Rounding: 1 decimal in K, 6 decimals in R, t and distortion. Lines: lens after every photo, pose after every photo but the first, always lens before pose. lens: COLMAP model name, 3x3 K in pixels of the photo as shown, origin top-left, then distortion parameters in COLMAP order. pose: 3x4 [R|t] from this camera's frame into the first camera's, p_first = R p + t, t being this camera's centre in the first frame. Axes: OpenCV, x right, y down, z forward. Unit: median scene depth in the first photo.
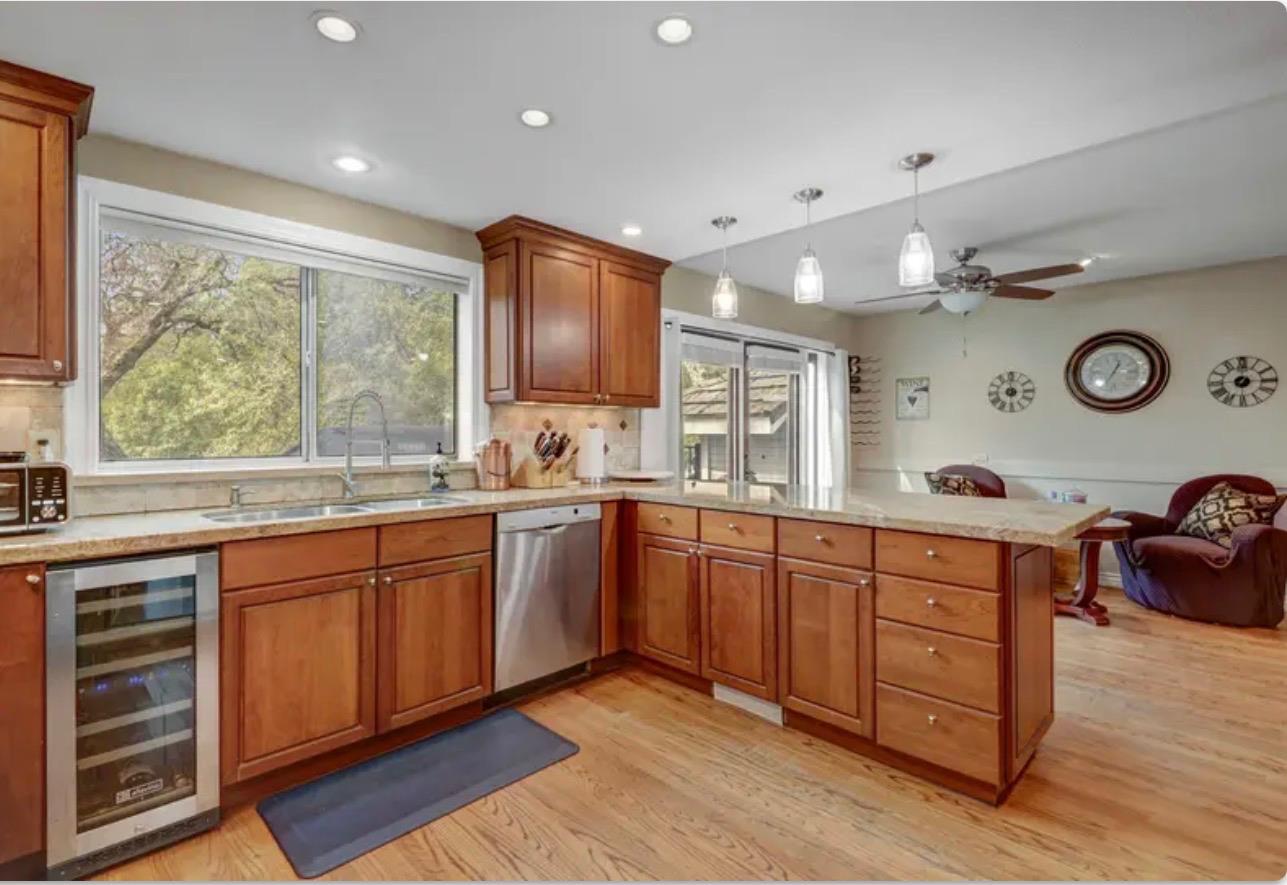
lens RADIAL K [[611.9, 0, 641.9], [0, 611.9, 432.5], [0, 0, 1]] dist [0.000690, -0.004472]
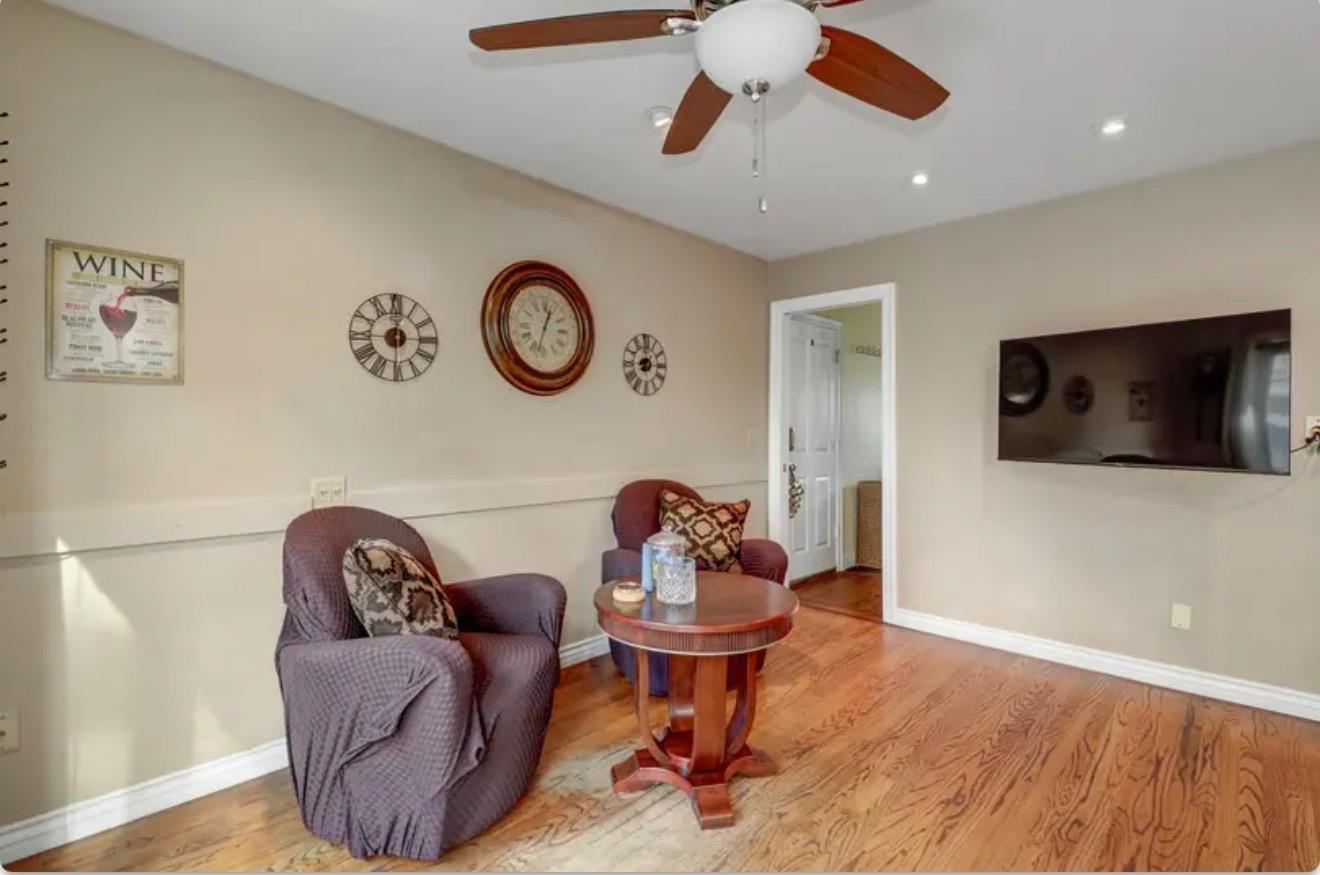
lens RADIAL K [[646.6, 0, 681.7], [0, 646.6, 410.8], [0, 0, 1]] dist [0.000260, 0.000383]
pose [[-0.081986, 0.025391, 0.996310, 0.123608], [-0.007639, 0.999630, -0.026104, 0.000152], [-0.996604, -0.009751, -0.081762, 1.018653]]
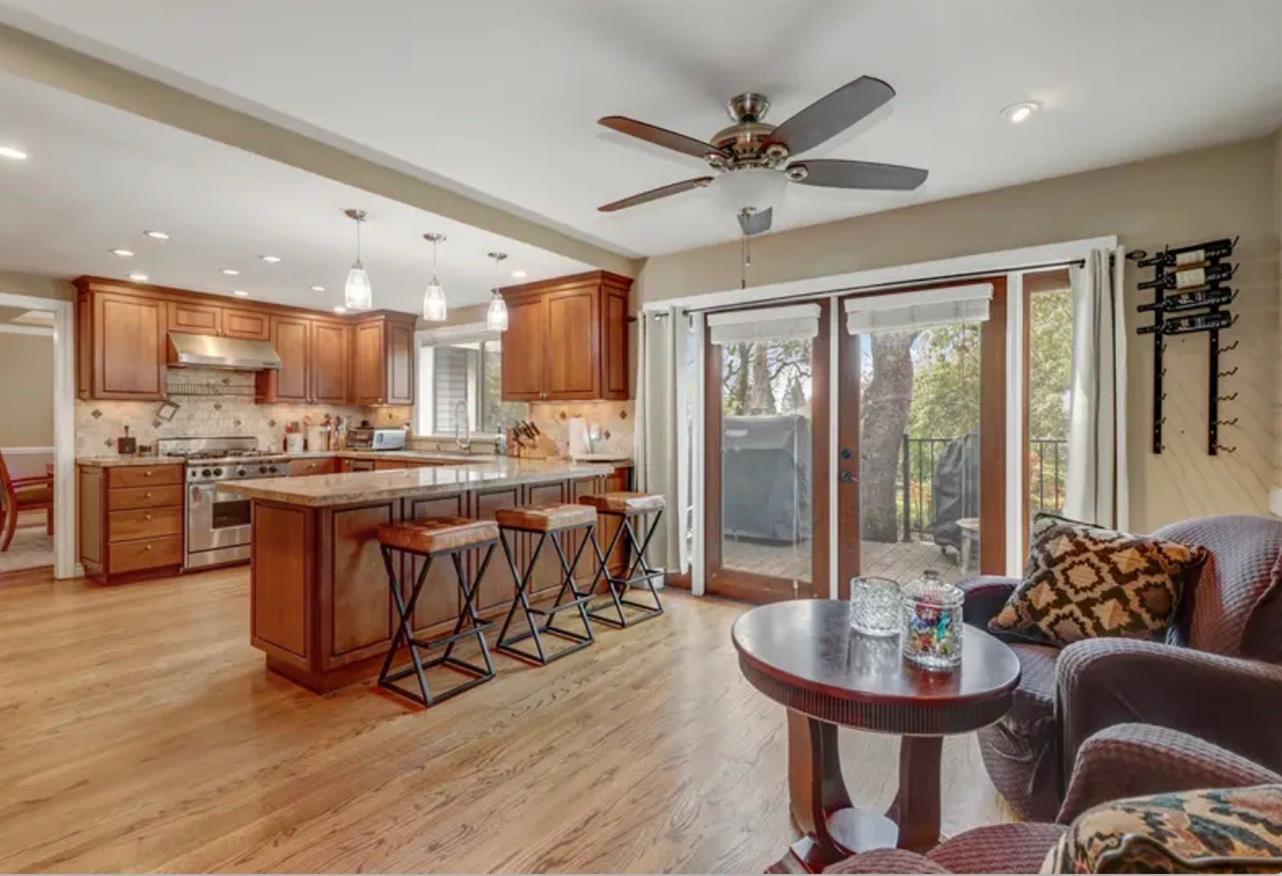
lens RADIAL K [[609.6, 0, 643.7], [0, 609.6, 428.4], [0, 0, 1]] dist [0.000690, -0.004472]
pose [[0.165186, 0.010152, -0.986210, 1.002908], [0.002396, 0.999940, 0.010695, -0.000346], [0.986260, -0.004129, 0.165152, 0.761610]]
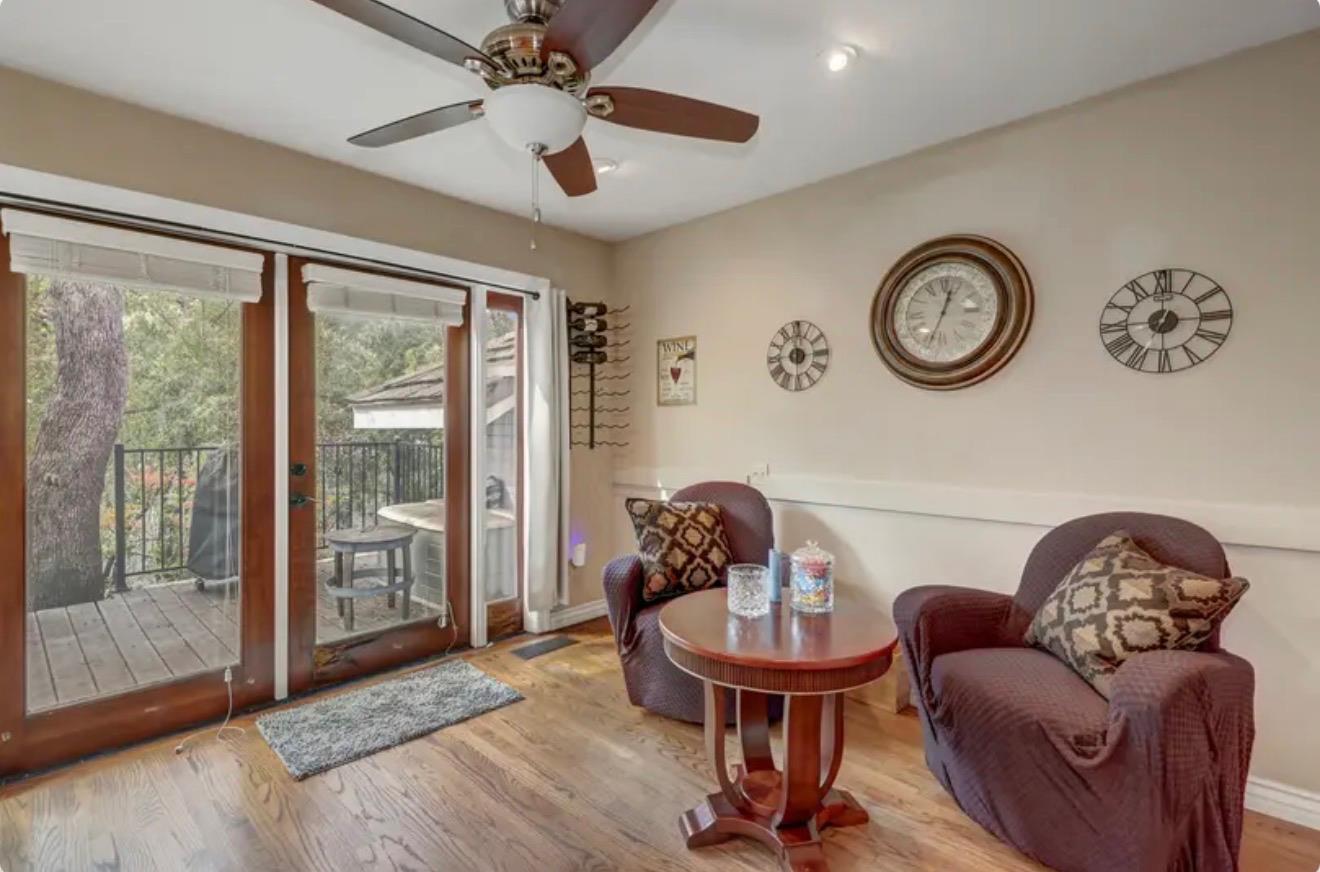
lens RADIAL K [[604.3, 0, 681.4], [0, 604.3, 429.2], [0, 0, 1]] dist [-0.000297, -0.001113]
pose [[0.998831, -0.000267, 0.048328, 0.576612], [-0.000017, 0.999983, 0.005891, -0.000388], [-0.048329, -0.005885, 0.998814, 0.536452]]
